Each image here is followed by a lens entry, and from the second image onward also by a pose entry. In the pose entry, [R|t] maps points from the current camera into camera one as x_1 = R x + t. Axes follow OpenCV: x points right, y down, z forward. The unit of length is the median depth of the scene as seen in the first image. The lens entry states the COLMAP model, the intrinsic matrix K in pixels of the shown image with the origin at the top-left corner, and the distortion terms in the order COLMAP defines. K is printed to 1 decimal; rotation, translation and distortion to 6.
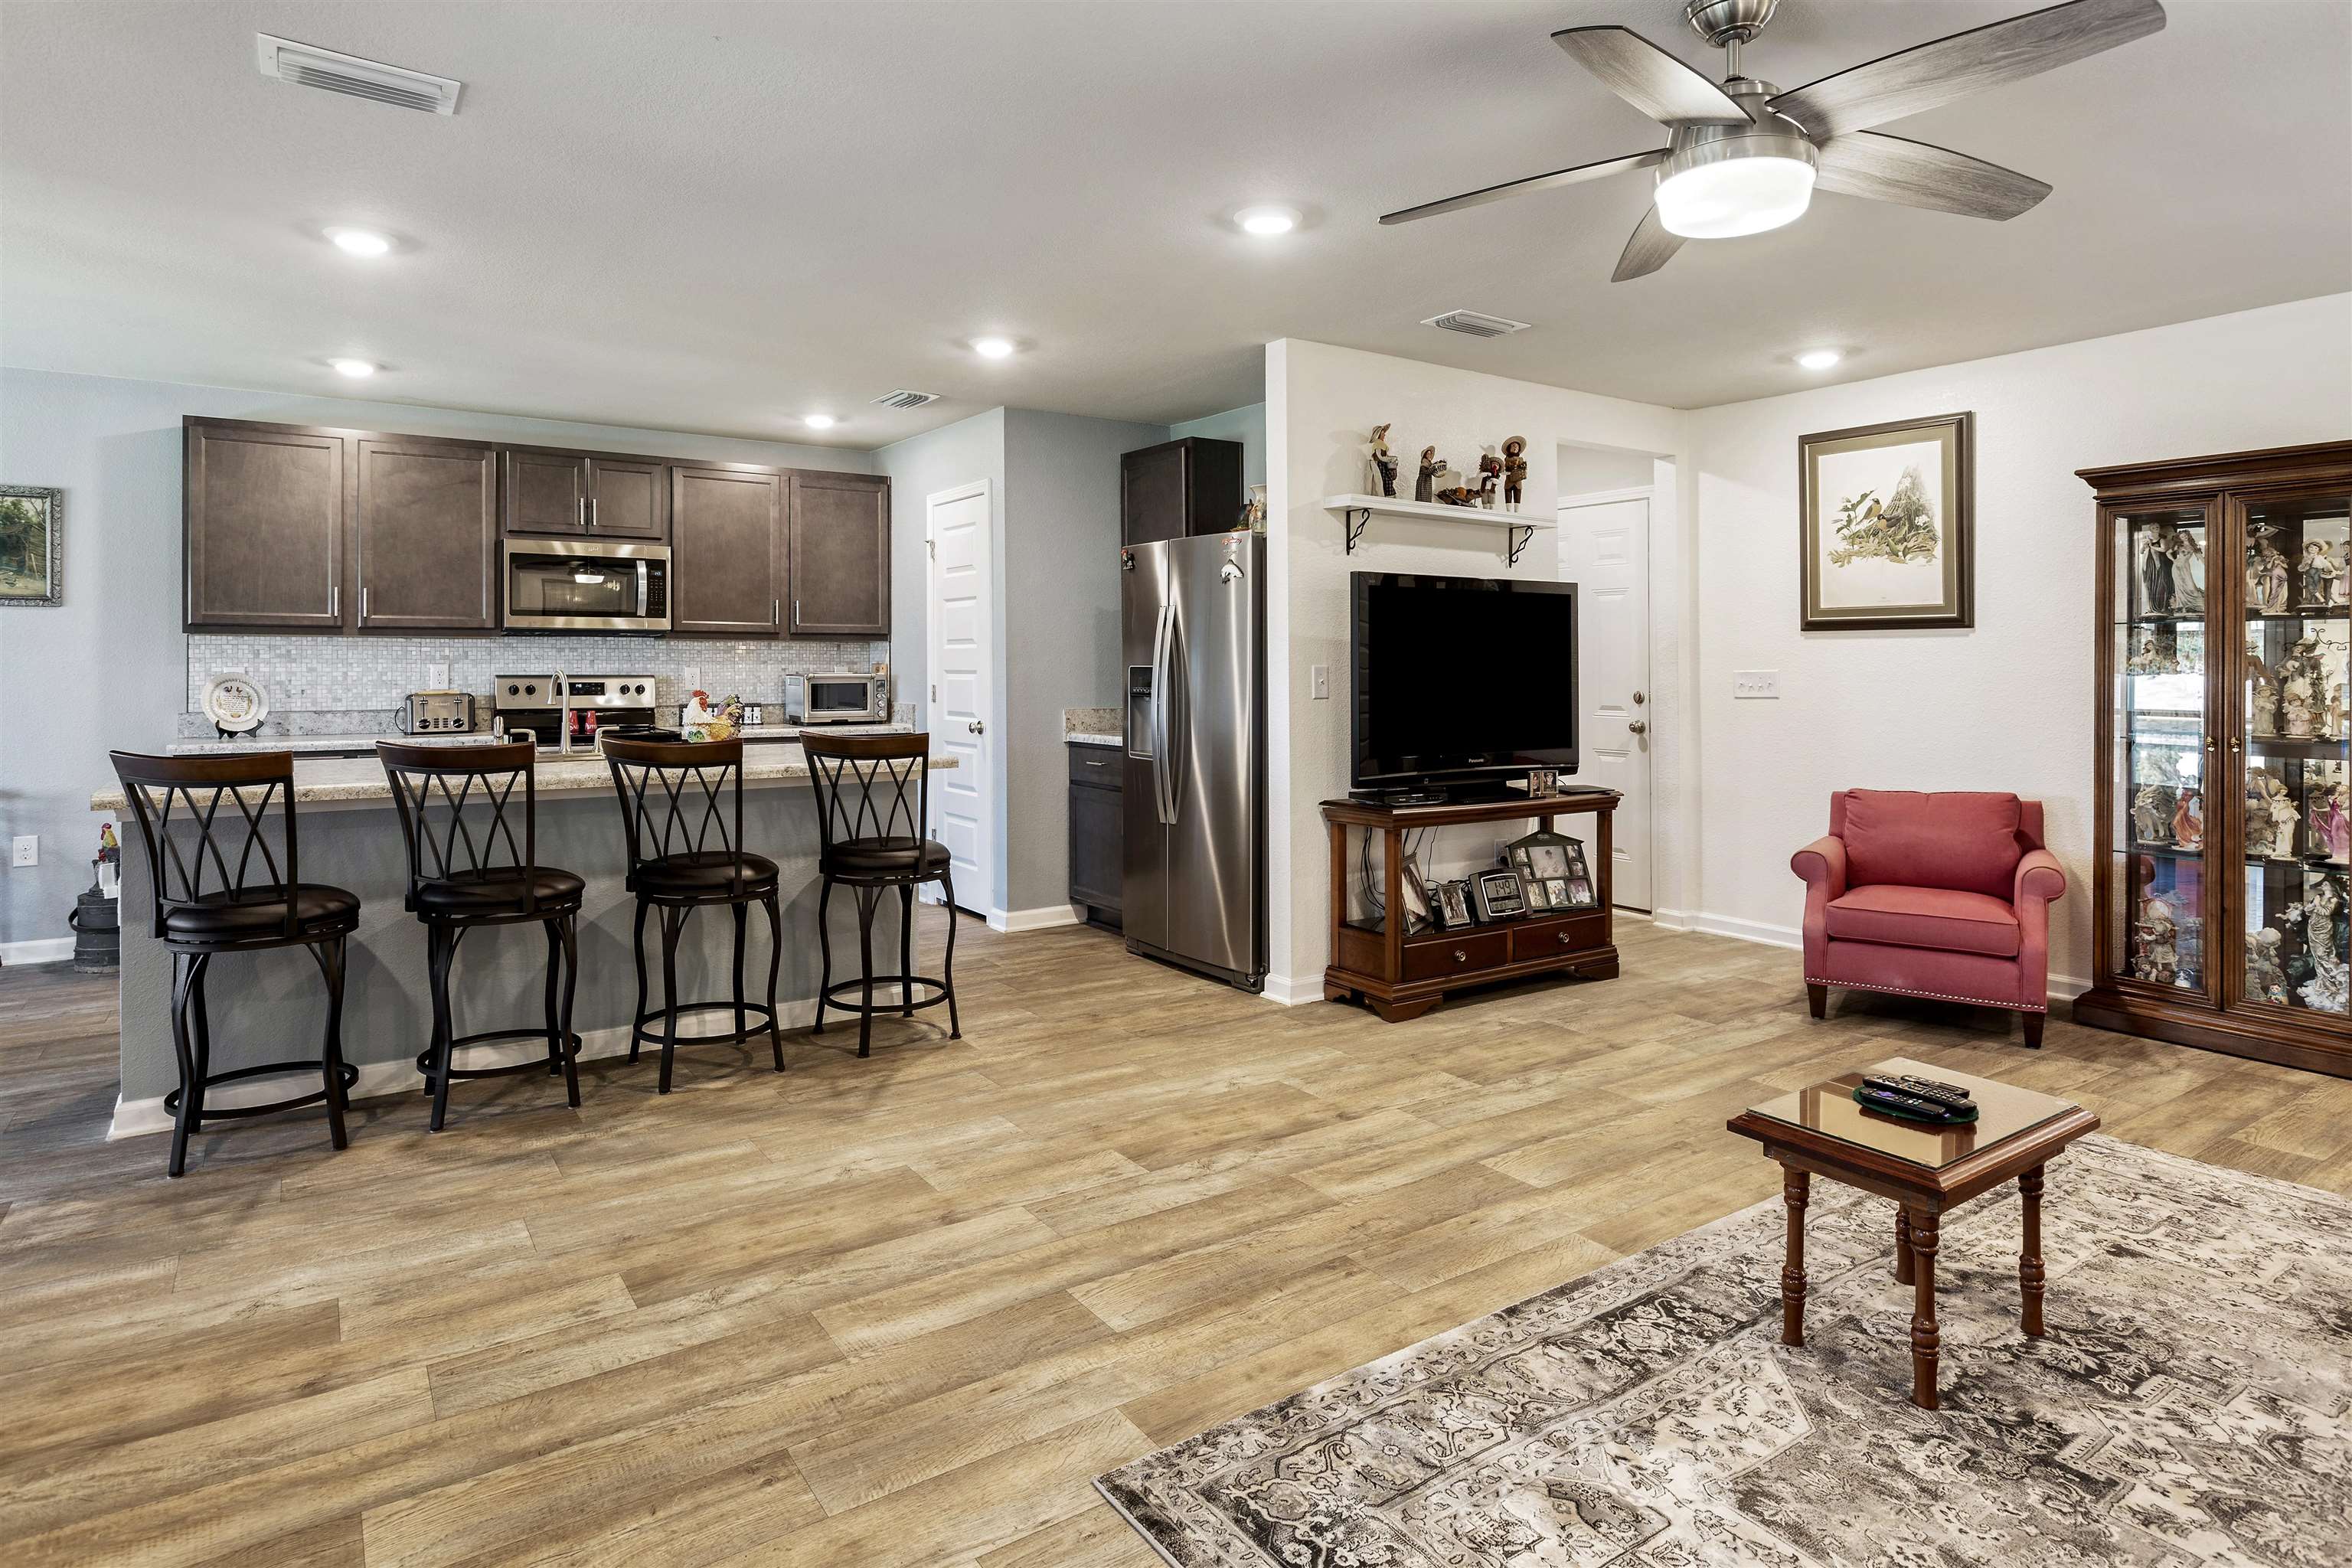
lens RADIAL K [[1305.1, 0, 1136.6], [0, 1305.1, 674.5], [0, 0, 1]] dist [-0.006874, -0.001507]
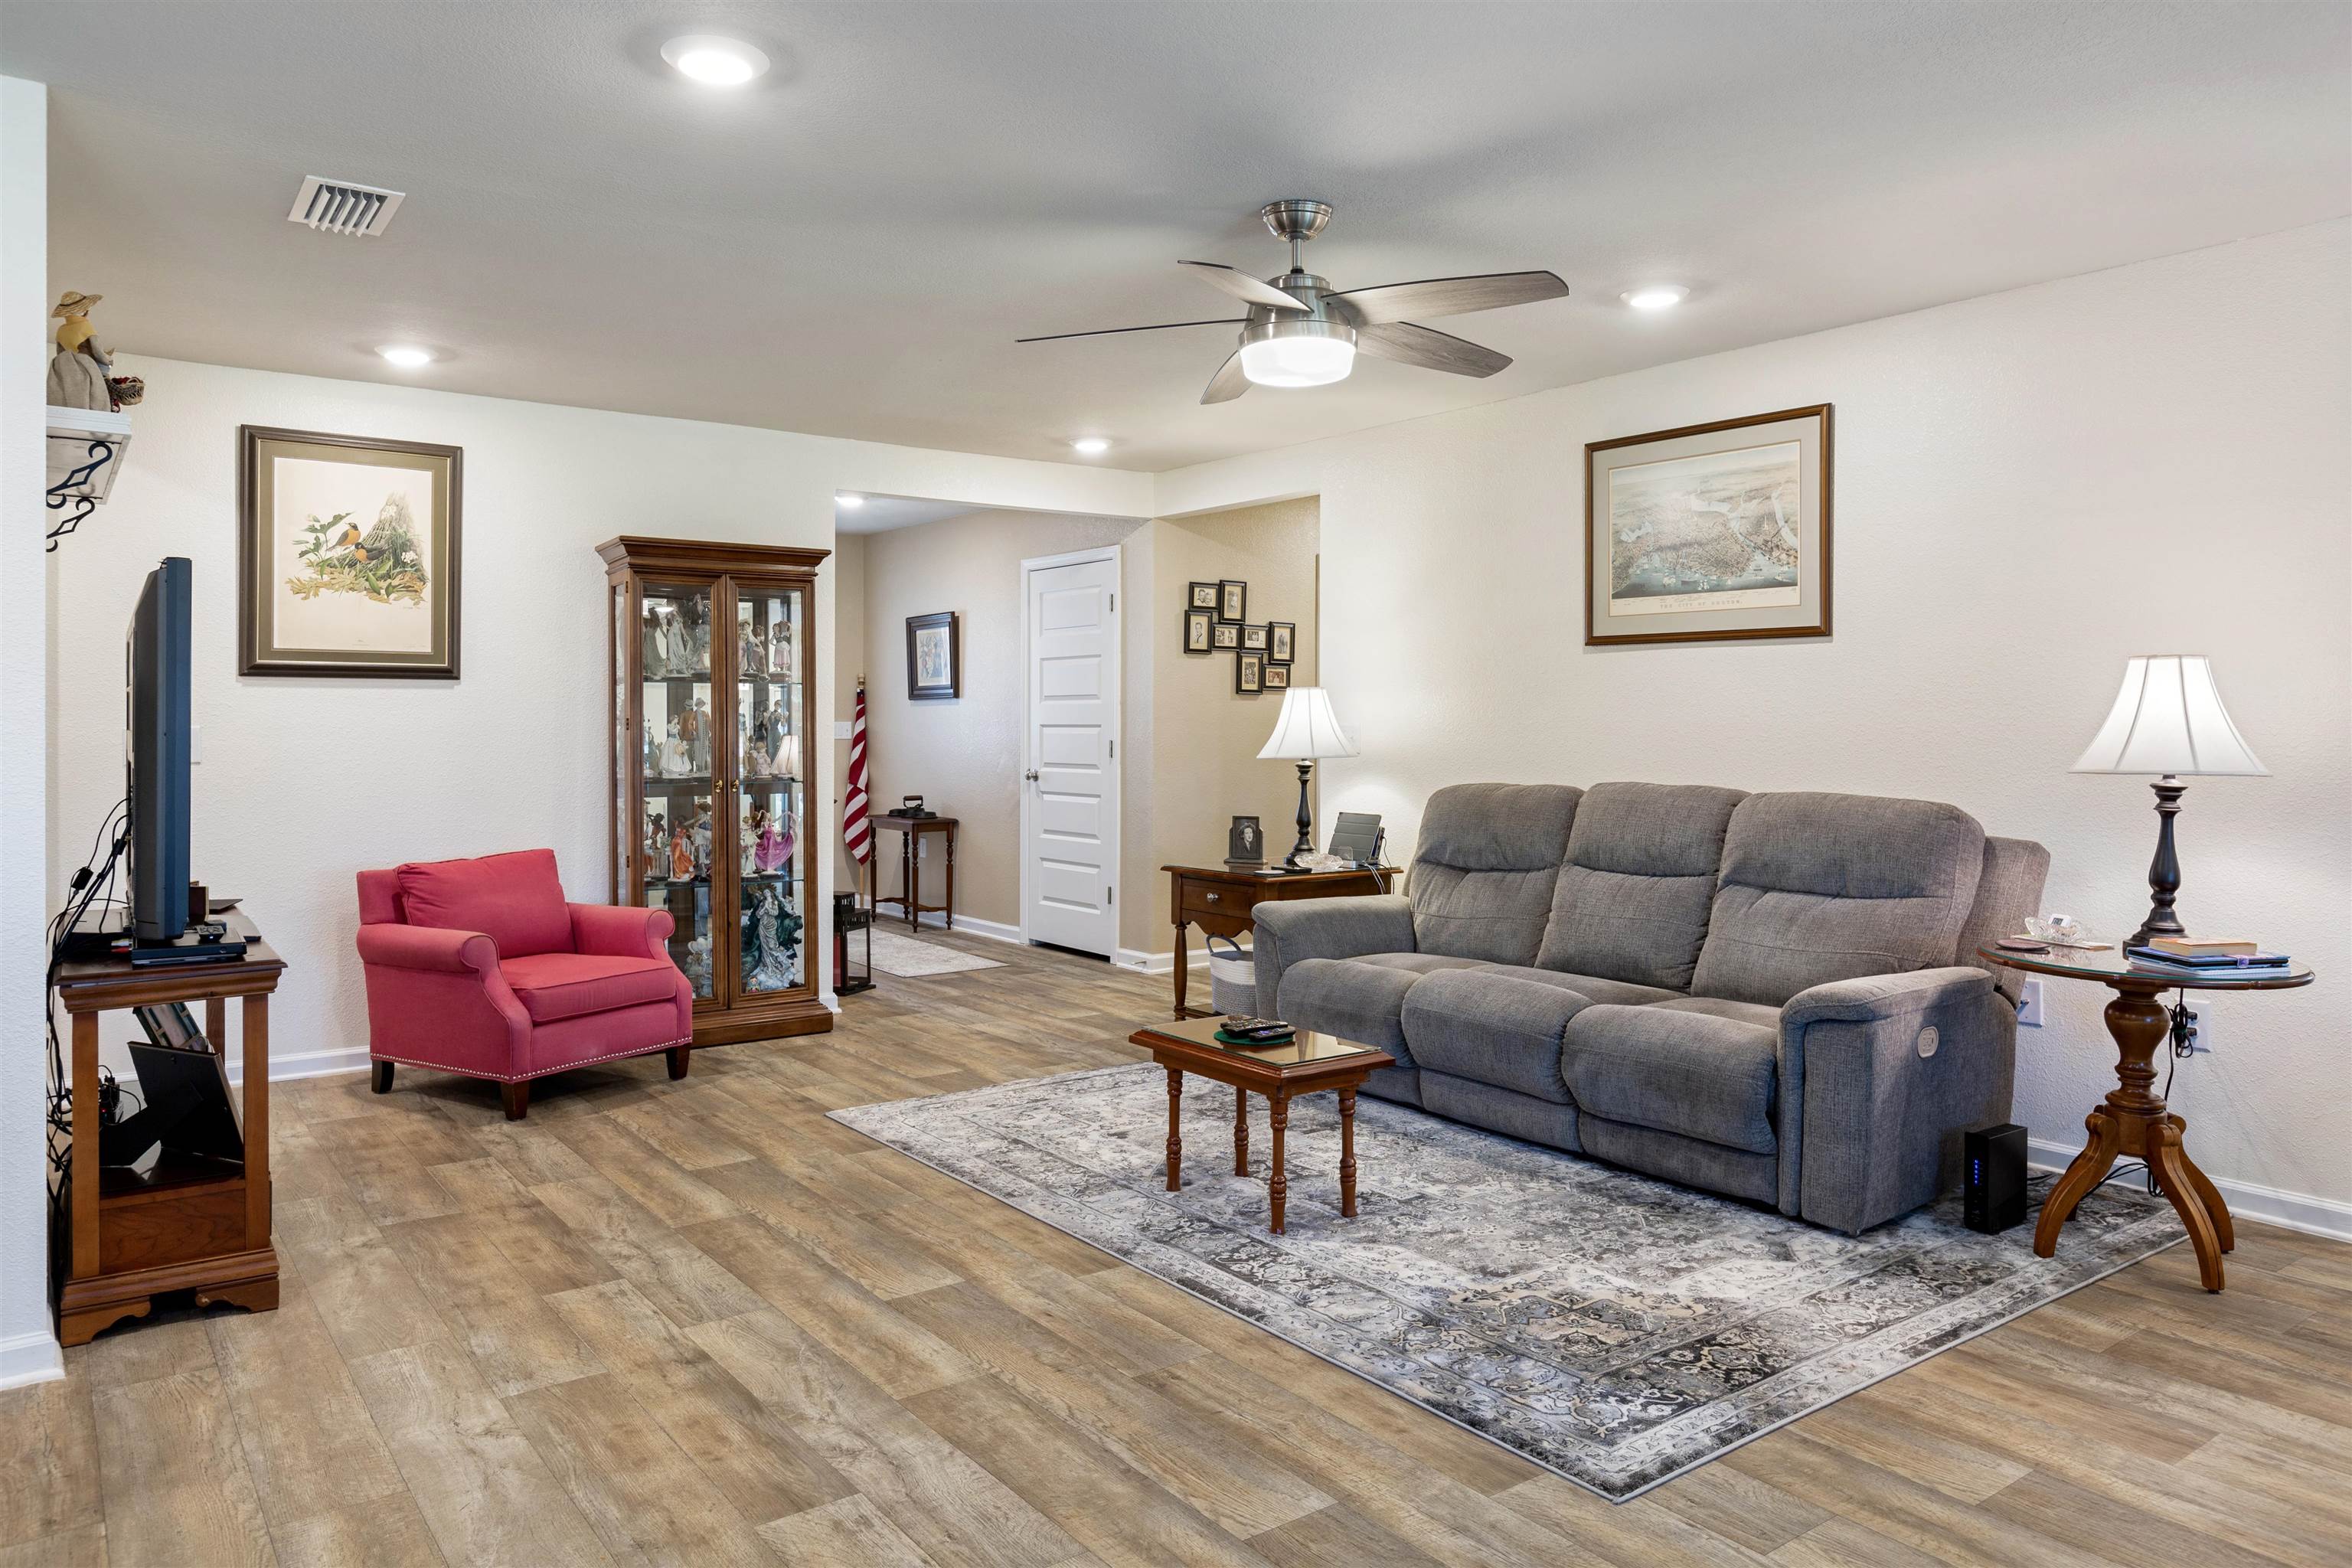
lens RADIAL K [[1518.6, 0, 1169.7], [0, 1518.6, 730.8], [0, 0, 1]] dist [-0.002215, -0.000256]
pose [[-0.059448, -0.010994, 0.998171, -0.928947], [0.006445, 0.999914, 0.011397, -0.015613], [-0.998211, 0.007110, -0.059372, 1.080307]]
